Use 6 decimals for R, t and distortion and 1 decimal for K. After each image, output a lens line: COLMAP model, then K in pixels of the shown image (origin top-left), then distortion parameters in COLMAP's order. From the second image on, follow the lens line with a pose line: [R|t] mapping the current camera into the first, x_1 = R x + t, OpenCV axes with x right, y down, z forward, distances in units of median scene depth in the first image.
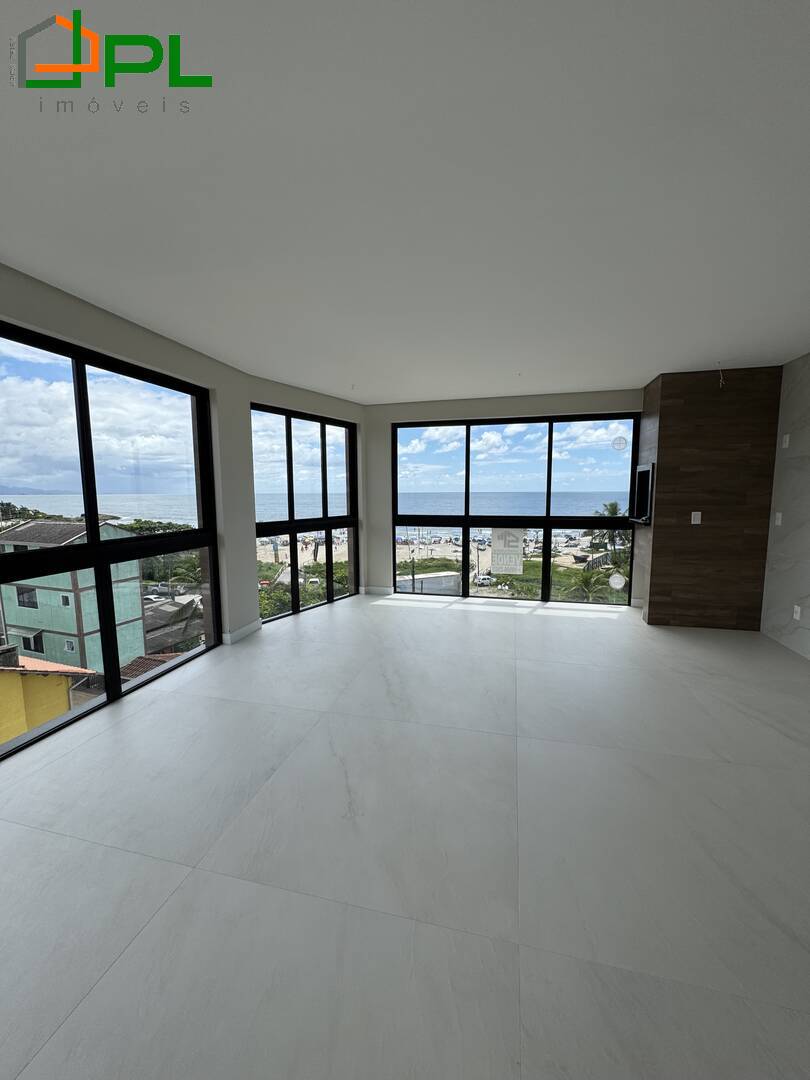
lens RADIAL K [[431.9, 0, 405.0], [0, 431.9, 540.0], [0, 0, 1]] dist [-0.000771, 0.000000]
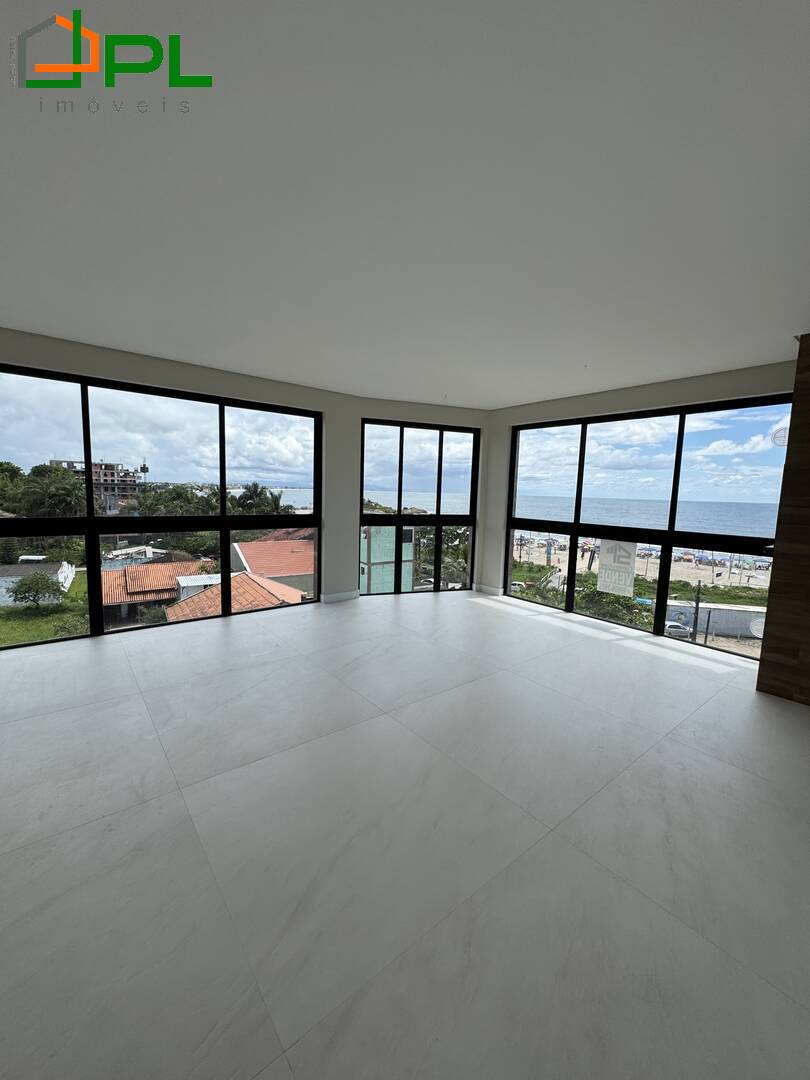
lens RADIAL K [[431.9, 0, 405.0], [0, 431.9, 540.0], [0, 0, 1]] dist [-0.000771, 0.000000]
pose [[0.797681, 0.098310, -0.595013, 0.094244], [-0.102326, 0.994381, 0.027115, -0.002040], [0.594335, 0.039256, 0.803259, 0.013088]]
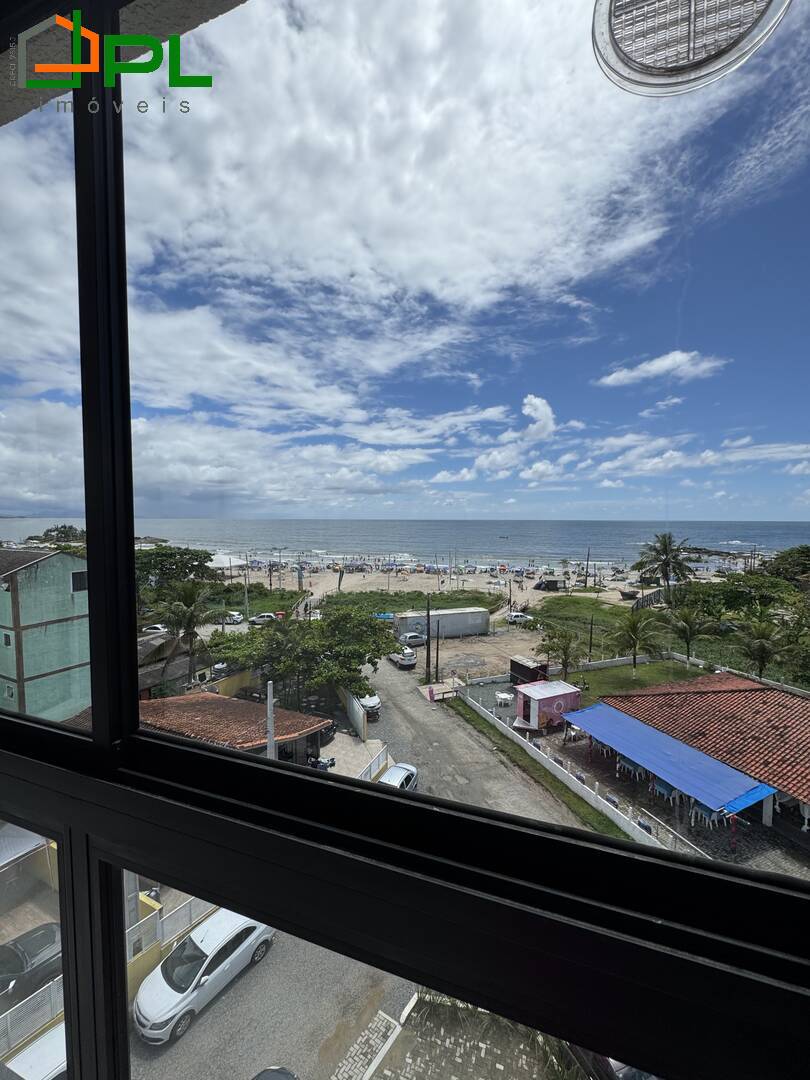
lens RADIAL K [[431.9, 0, 405.0], [0, 431.9, 540.0], [0, 0, 1]] dist [-0.000771, 0.000000]
pose [[0.995351, 0.014411, -0.095228, 0.096145], [-0.020304, 0.997918, -0.061209, -0.024285], [0.094148, 0.062858, 0.993572, 0.199679]]
